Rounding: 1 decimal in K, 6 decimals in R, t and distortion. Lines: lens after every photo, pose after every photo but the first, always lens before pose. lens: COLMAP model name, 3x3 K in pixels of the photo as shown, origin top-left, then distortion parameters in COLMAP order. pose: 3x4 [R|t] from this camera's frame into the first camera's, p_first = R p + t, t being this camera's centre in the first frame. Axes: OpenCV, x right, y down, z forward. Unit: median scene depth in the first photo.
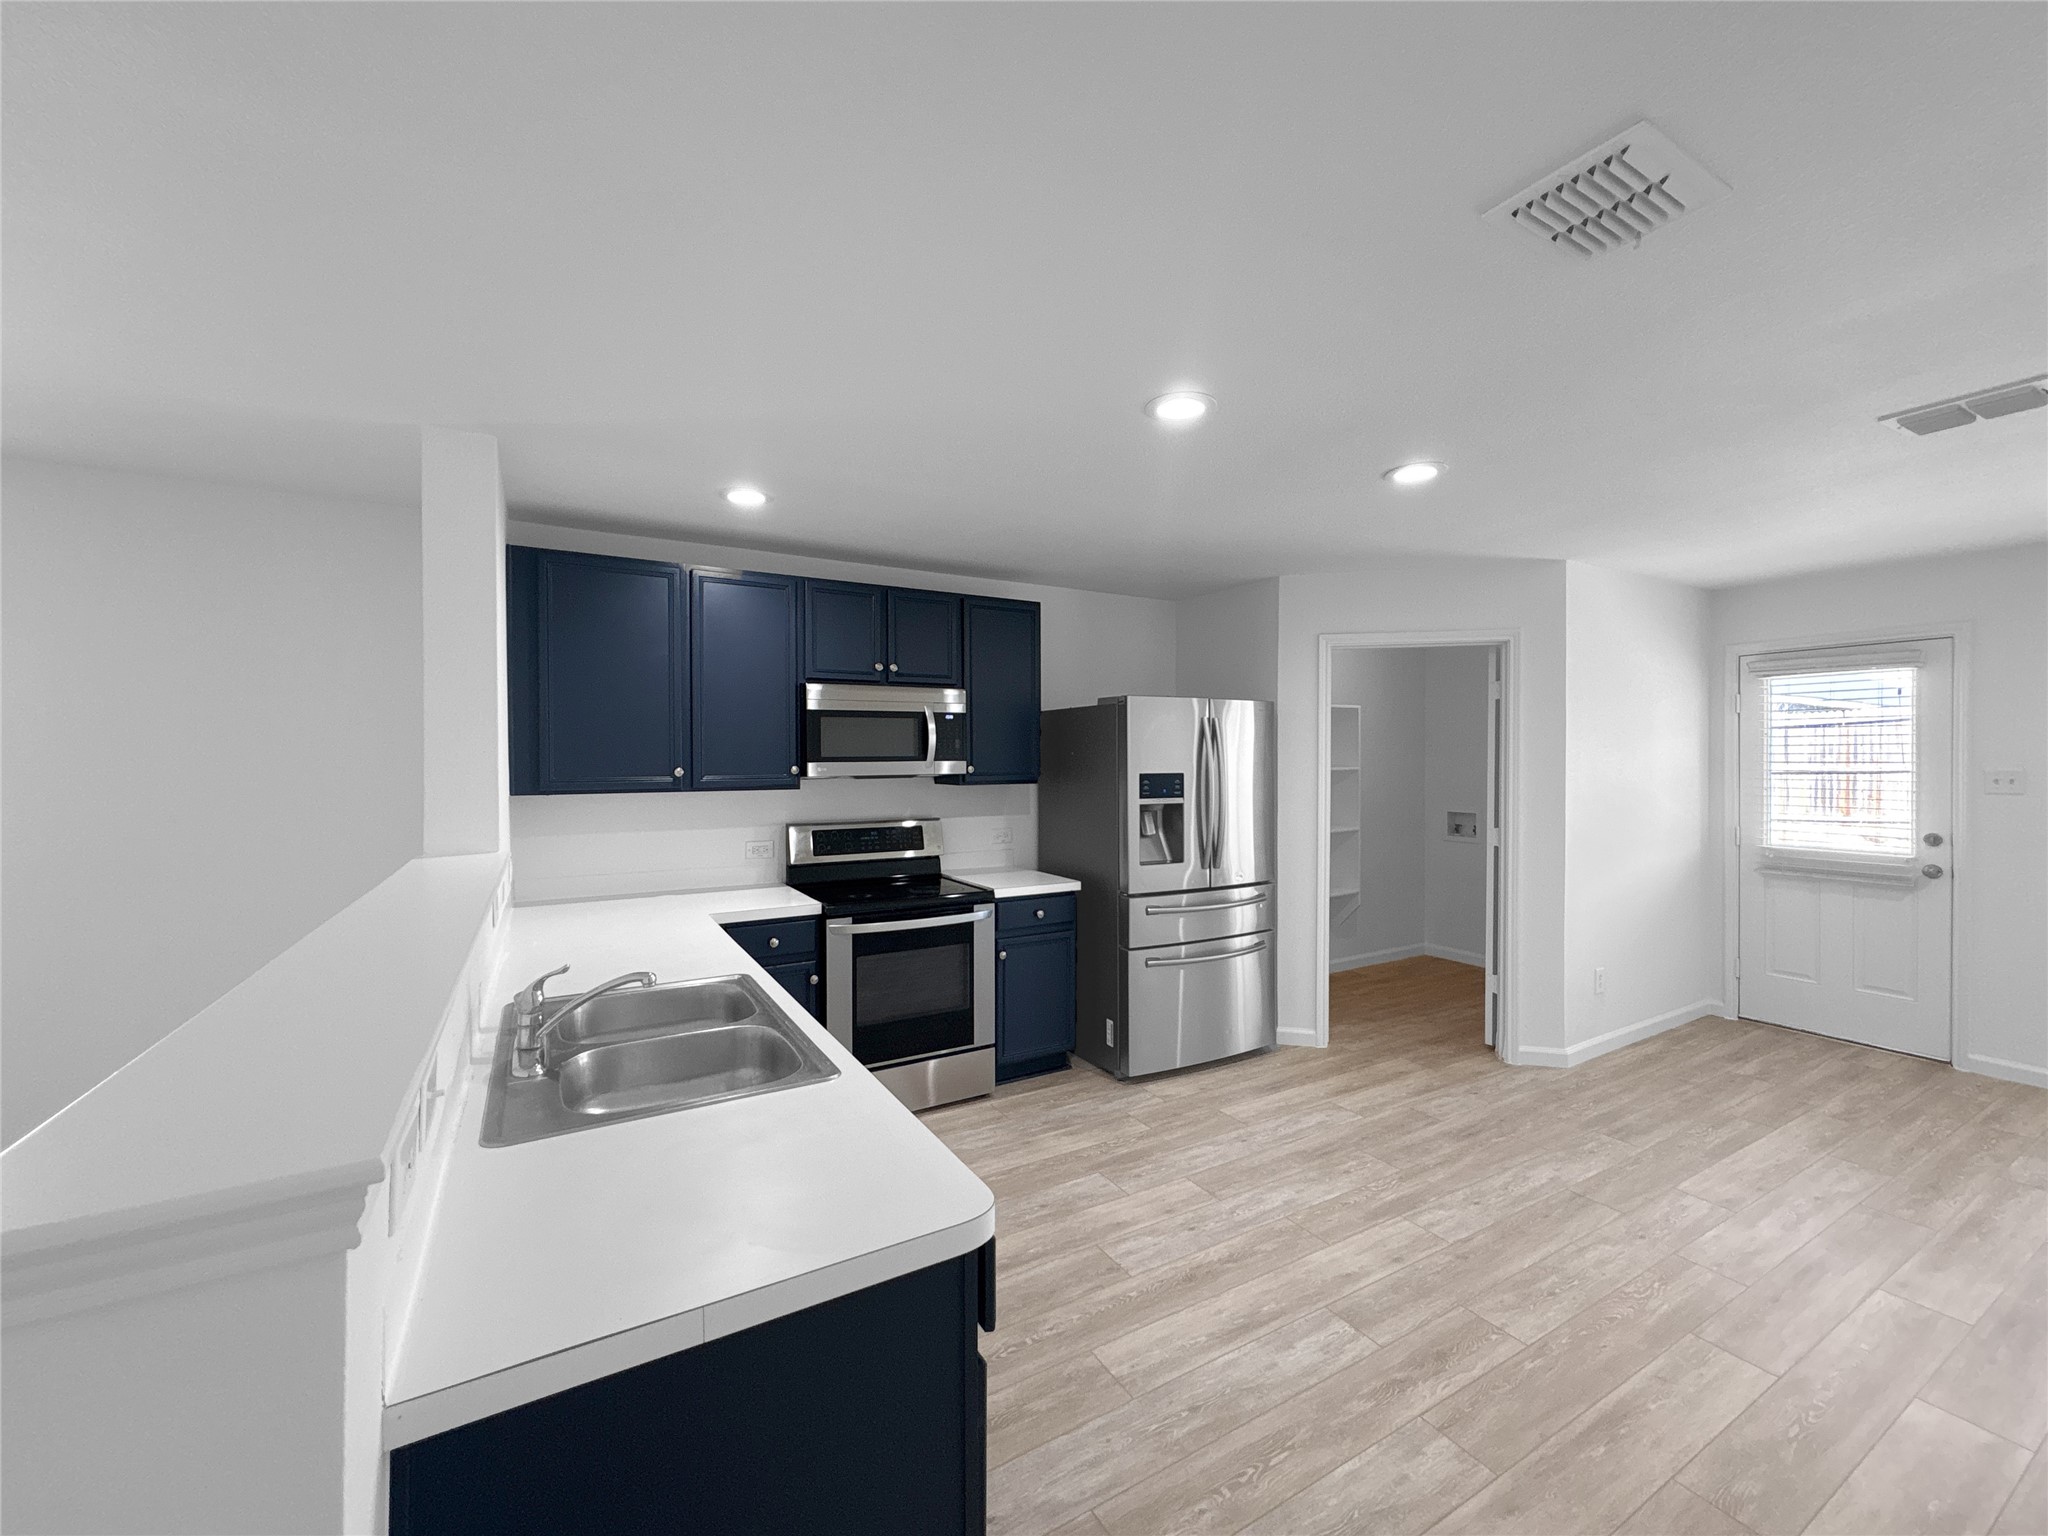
lens RADIAL K [[821.9, 0, 1027.8], [0, 821.9, 768.4], [0, 0, 1]] dist [0.000366, -0.000064]
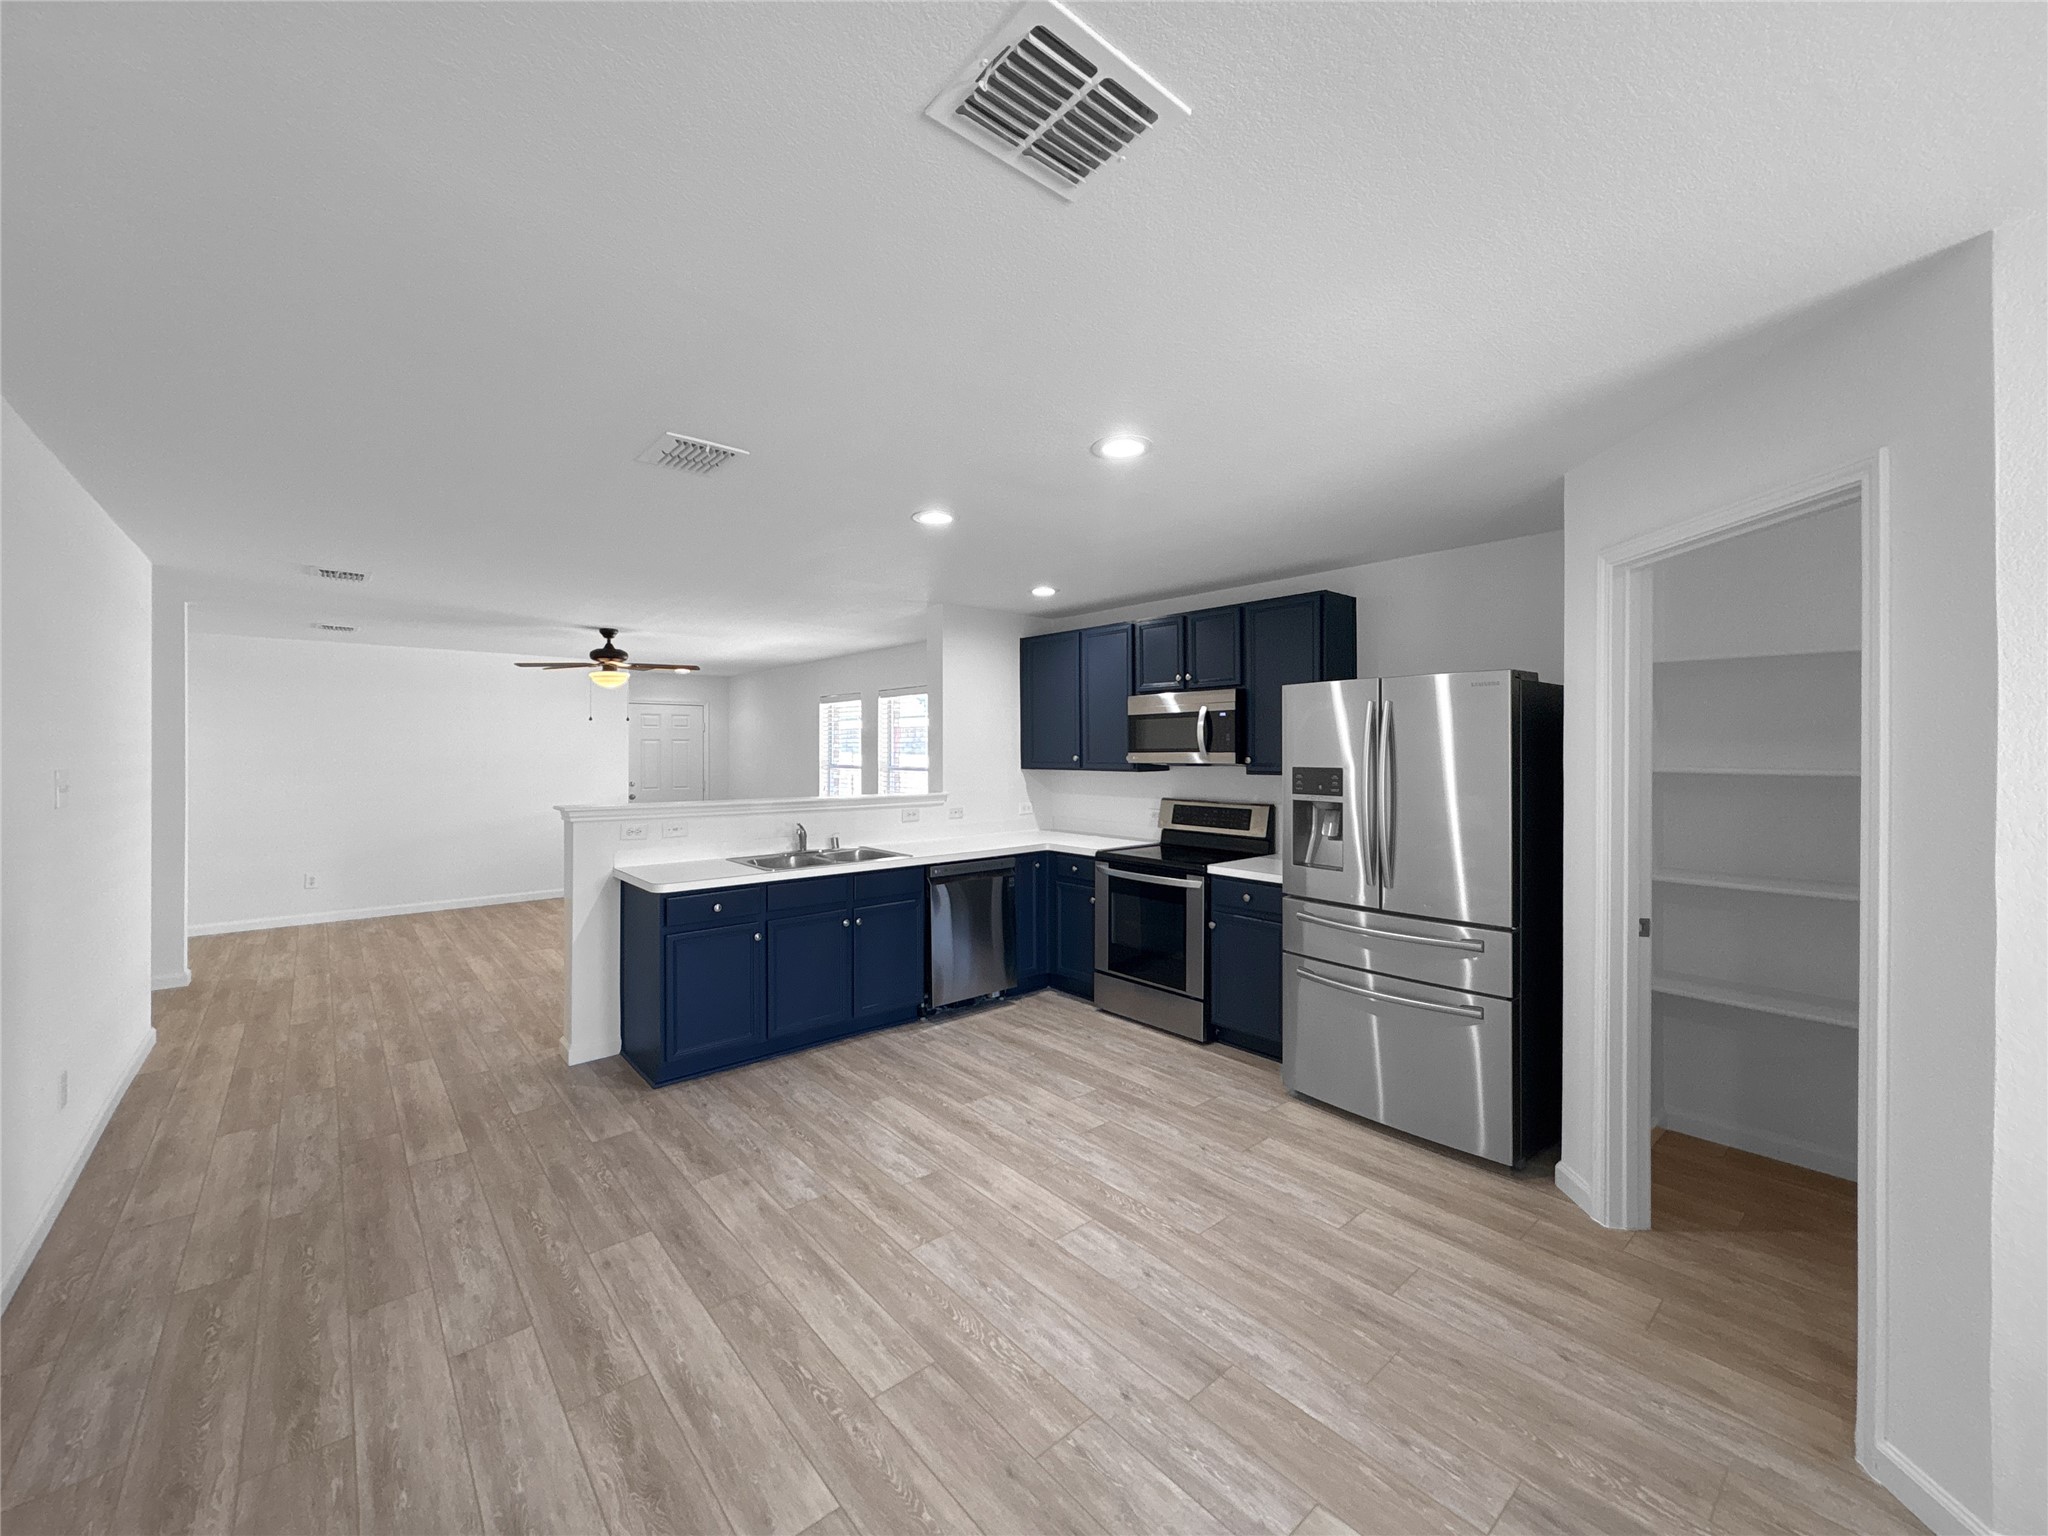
lens RADIAL K [[821.9, 0, 1027.8], [0, 821.9, 768.4], [0, 0, 1]] dist [0.000366, -0.000064]
pose [[0.182906, 0.024043, -0.982836, 1.028065], [-0.010918, 0.999689, 0.022424, -0.009915], [0.983070, 0.006629, 0.183111, 0.548262]]
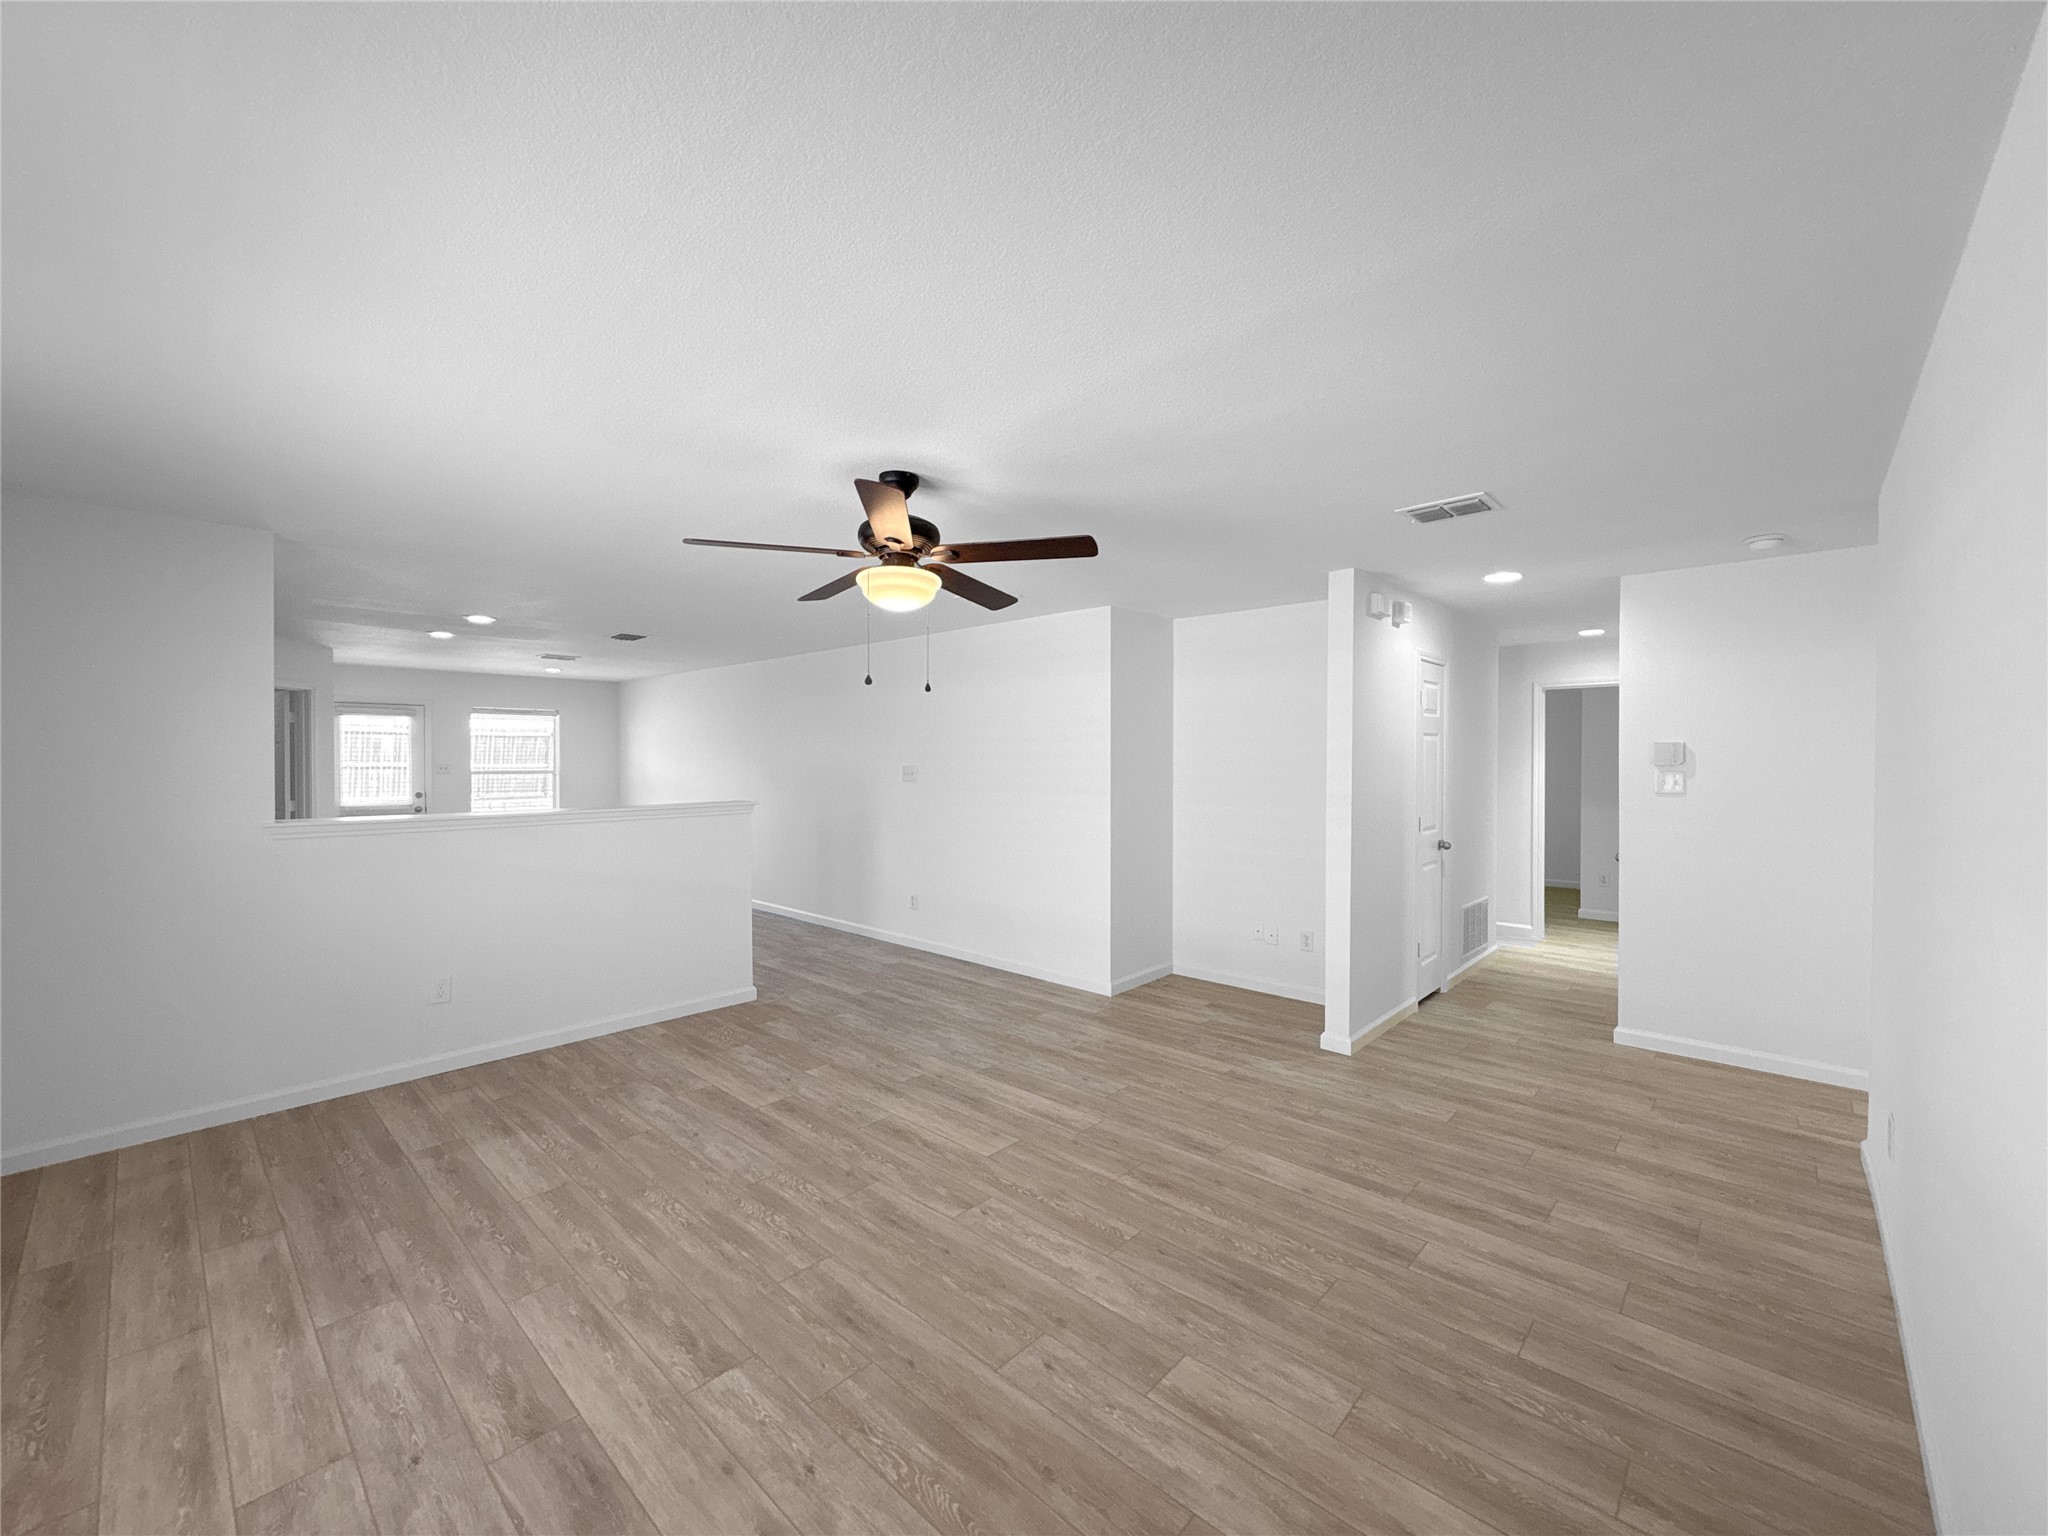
lens RADIAL K [[821.9, 0, 1027.8], [0, 821.9, 768.4], [0, 0, 1]] dist [0.000366, -0.000064]
pose [[-0.297702, -0.008242, 0.954623, -1.654635], [0.012304, 0.999847, 0.012470, 0.007891], [-0.954579, 0.015458, -0.297555, 0.095075]]
